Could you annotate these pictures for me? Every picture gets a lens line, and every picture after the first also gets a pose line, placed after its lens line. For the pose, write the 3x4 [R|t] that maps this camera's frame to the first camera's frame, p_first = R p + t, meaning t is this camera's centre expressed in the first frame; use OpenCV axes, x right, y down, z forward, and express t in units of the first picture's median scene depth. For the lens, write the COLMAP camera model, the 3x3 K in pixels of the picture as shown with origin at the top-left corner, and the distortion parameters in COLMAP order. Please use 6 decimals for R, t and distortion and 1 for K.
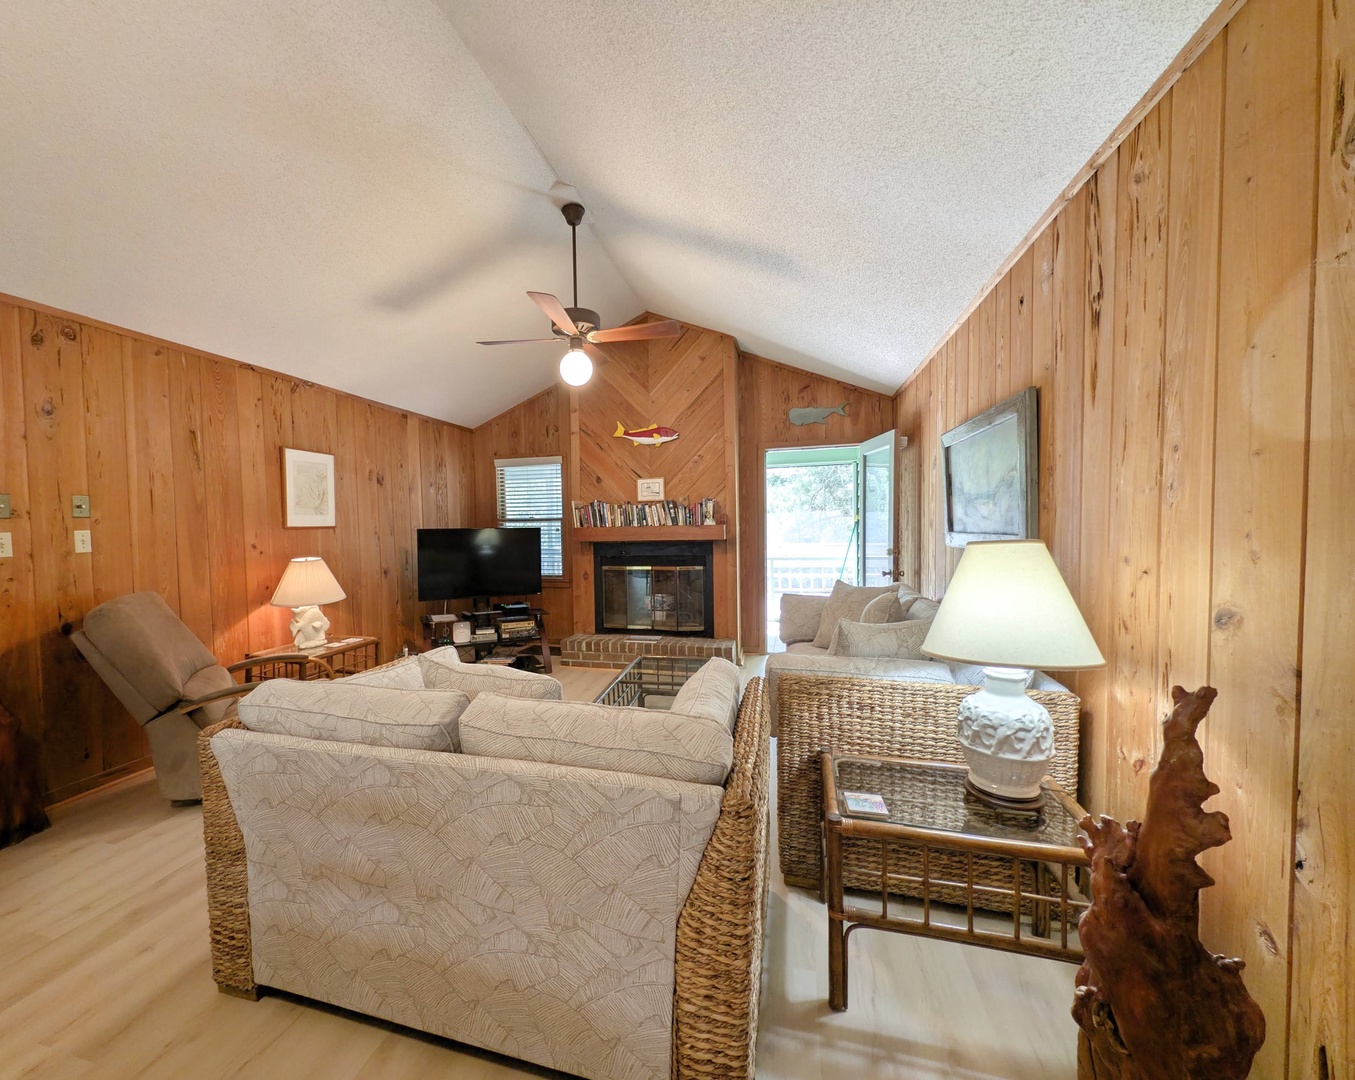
lens RADIAL K [[550.8, 0, 623.5], [0, 550.8, 547.8], [0, 0, 1]] dist [-0.000383, -0.000053]
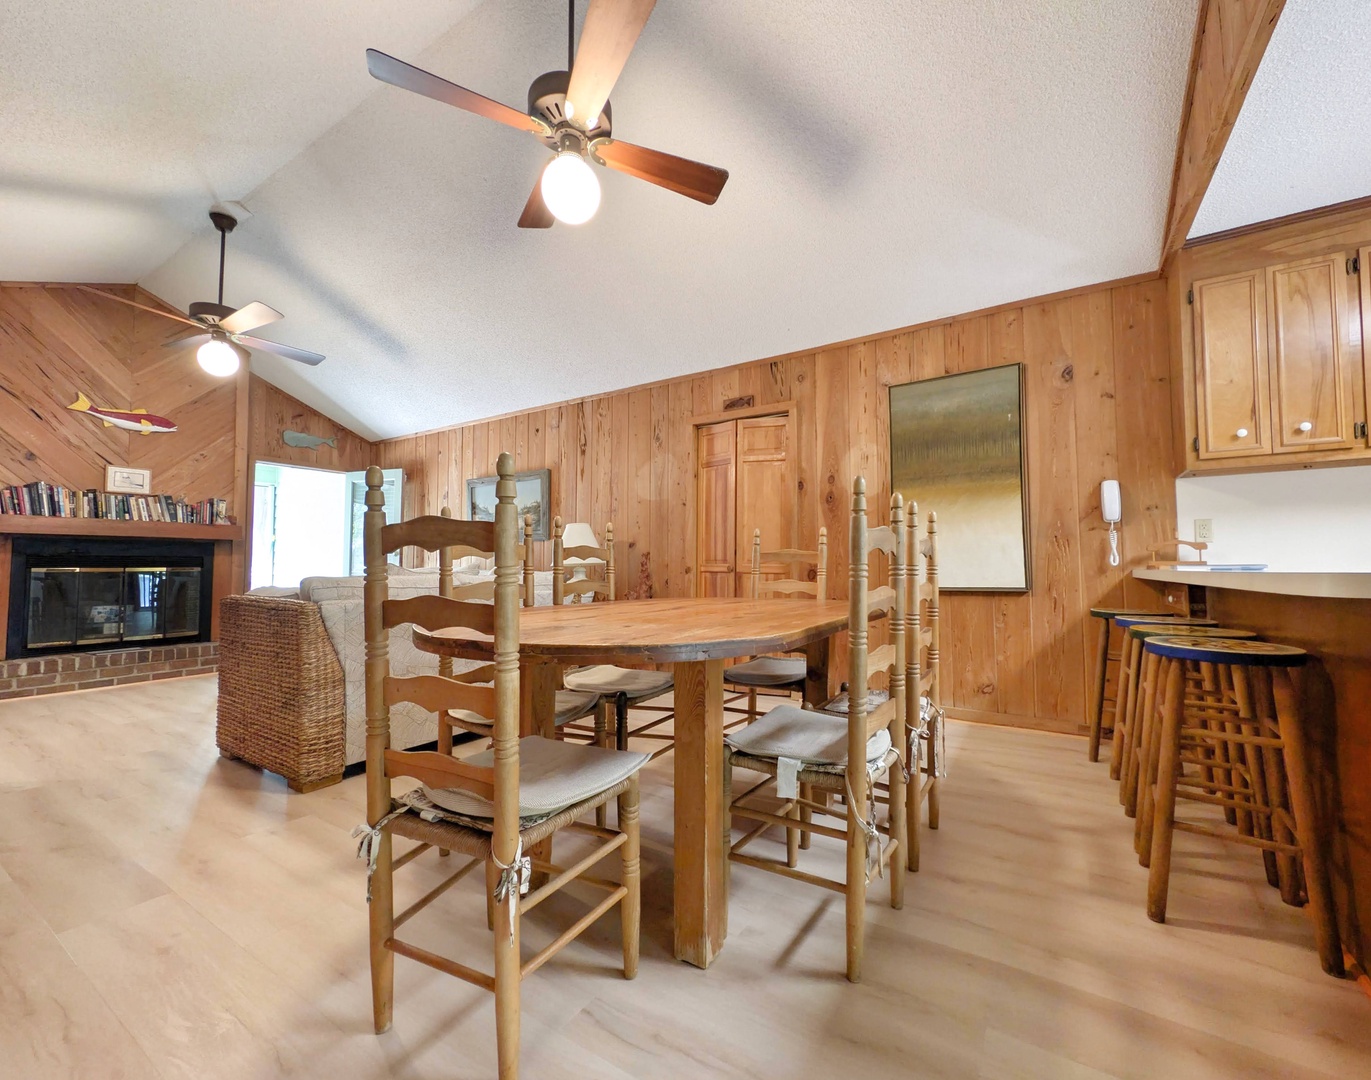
lens RADIAL K [[565.3, 0, 685.5], [0, 565.3, 540.0], [0, 0, 1]] dist [-0.000945, -0.000271]
pose [[0.286467, 0.065895, 0.955821, -0.564702], [0.035078, 0.996242, -0.079195, 0.094070], [-0.957448, 0.056214, 0.283079, -0.102076]]
